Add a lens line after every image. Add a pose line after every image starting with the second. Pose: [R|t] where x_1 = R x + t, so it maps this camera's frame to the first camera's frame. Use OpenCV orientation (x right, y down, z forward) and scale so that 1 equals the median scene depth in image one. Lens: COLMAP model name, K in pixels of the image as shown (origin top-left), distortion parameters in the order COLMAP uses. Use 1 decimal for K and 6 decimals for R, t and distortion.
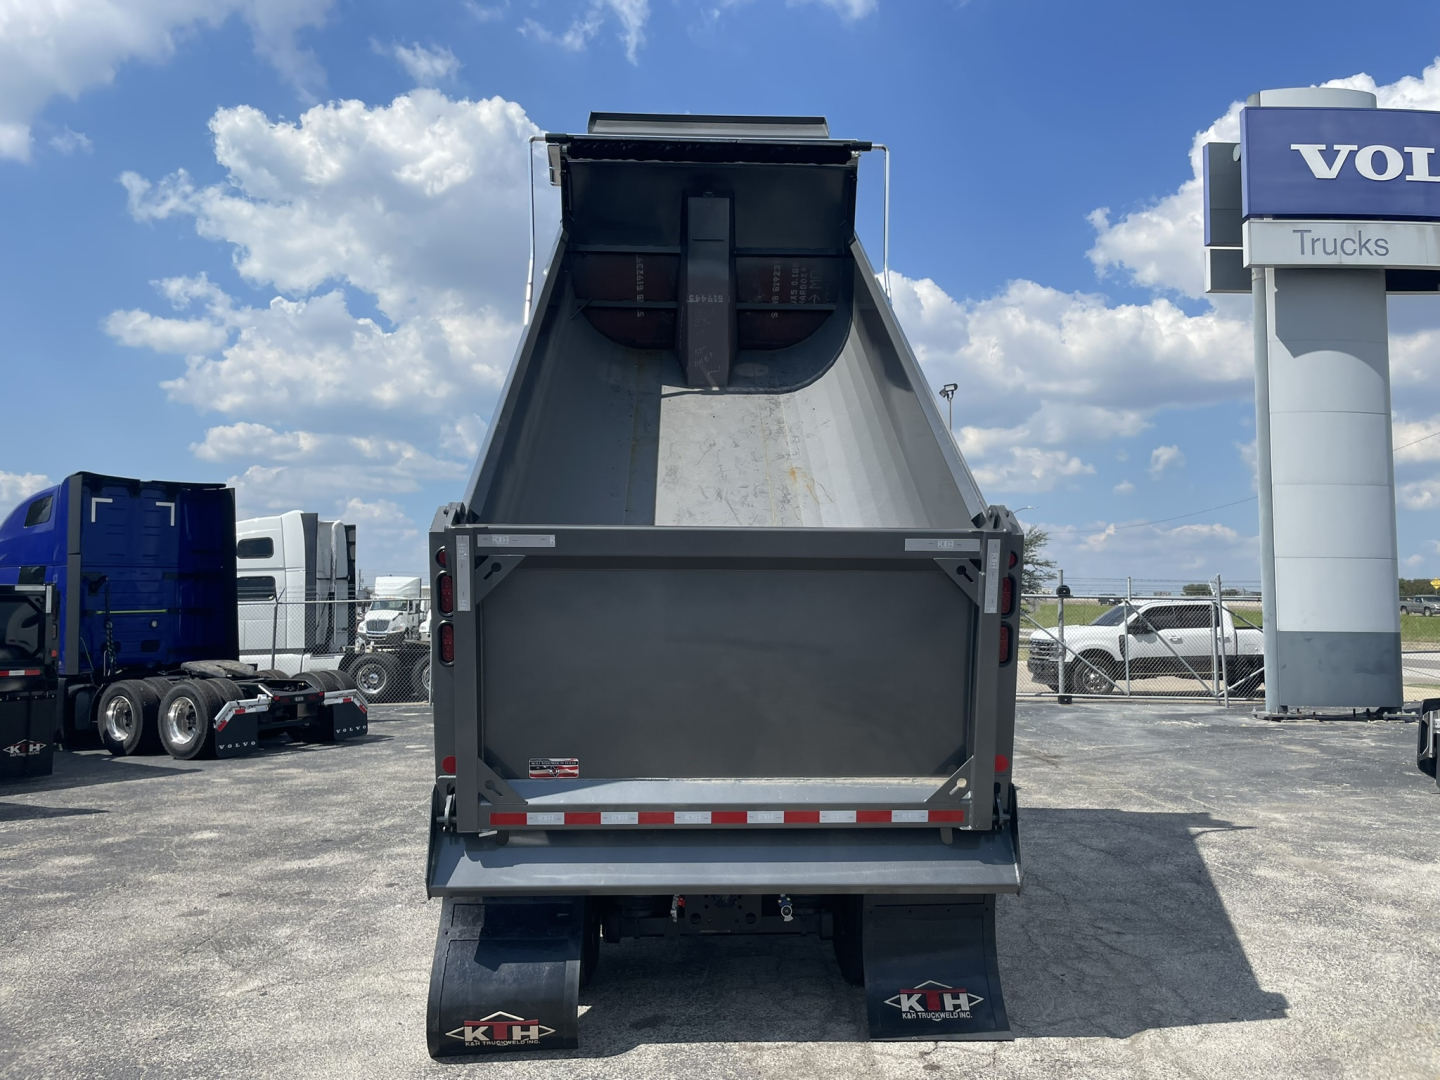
lens RADIAL K [[1119.1, 0, 722.0], [0, 1119.1, 529.1], [0, 0, 1]] dist [0.087397, -0.130576]
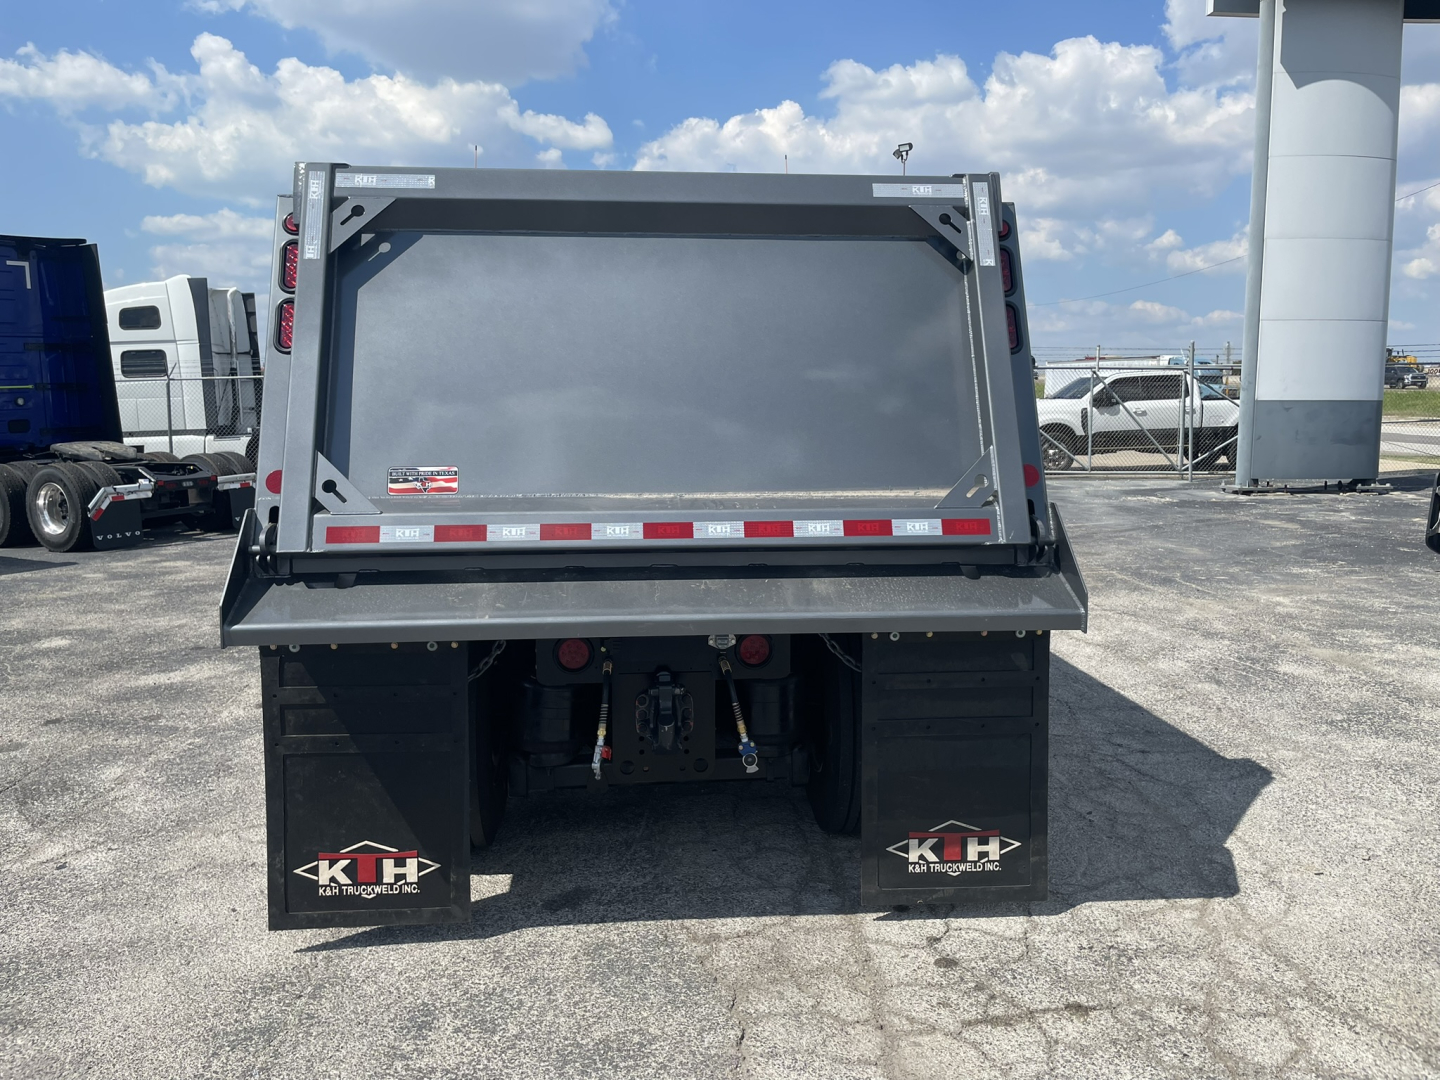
lens RADIAL K [[1119.1, 0, 722.0], [0, 1119.1, 529.1], [0, 0, 1]] dist [0.087397, -0.130576]
pose [[0.998647, -0.013075, 0.050329, 0.001451], [0.003165, 0.981360, 0.192152, 0.017948], [-0.051903, -0.191732, 0.980074, 0.115954]]
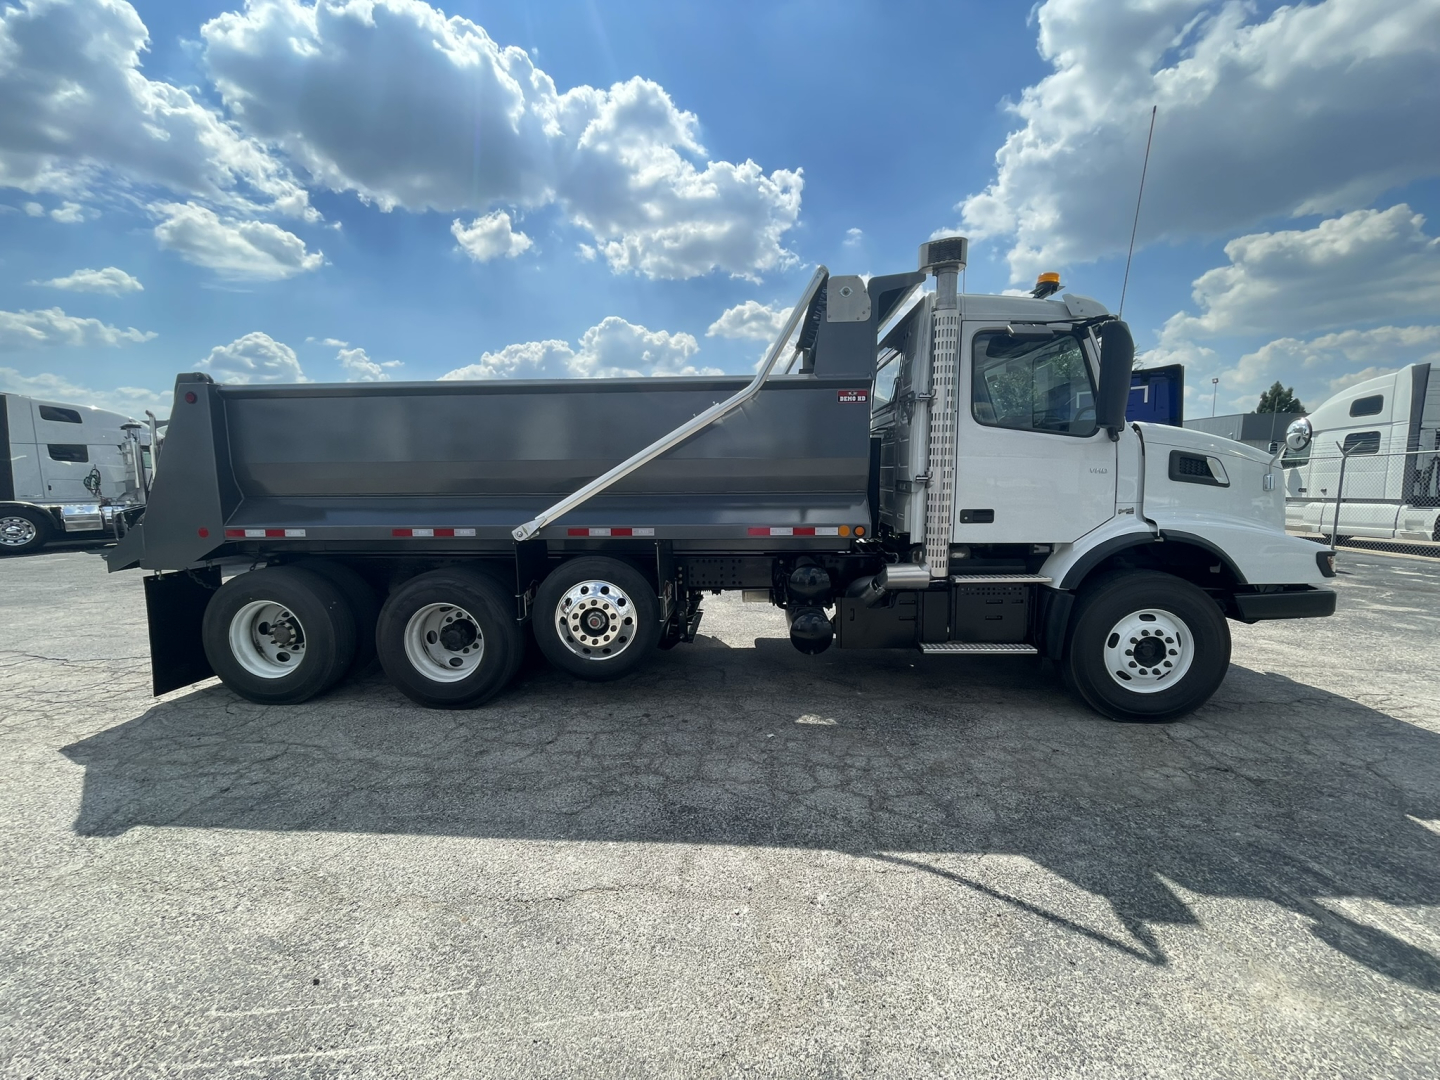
lens RADIAL K [[586.0, 0, 725.3], [0, 586.0, 535.6], [0, 0, 1]] dist [-0.004112, 0.000545]
pose [[-0.100914, 0.112807, -0.988479, 0.378650], [0.075048, 0.991583, 0.105500, 0.059259], [0.992061, -0.063537, -0.108531, 0.729435]]
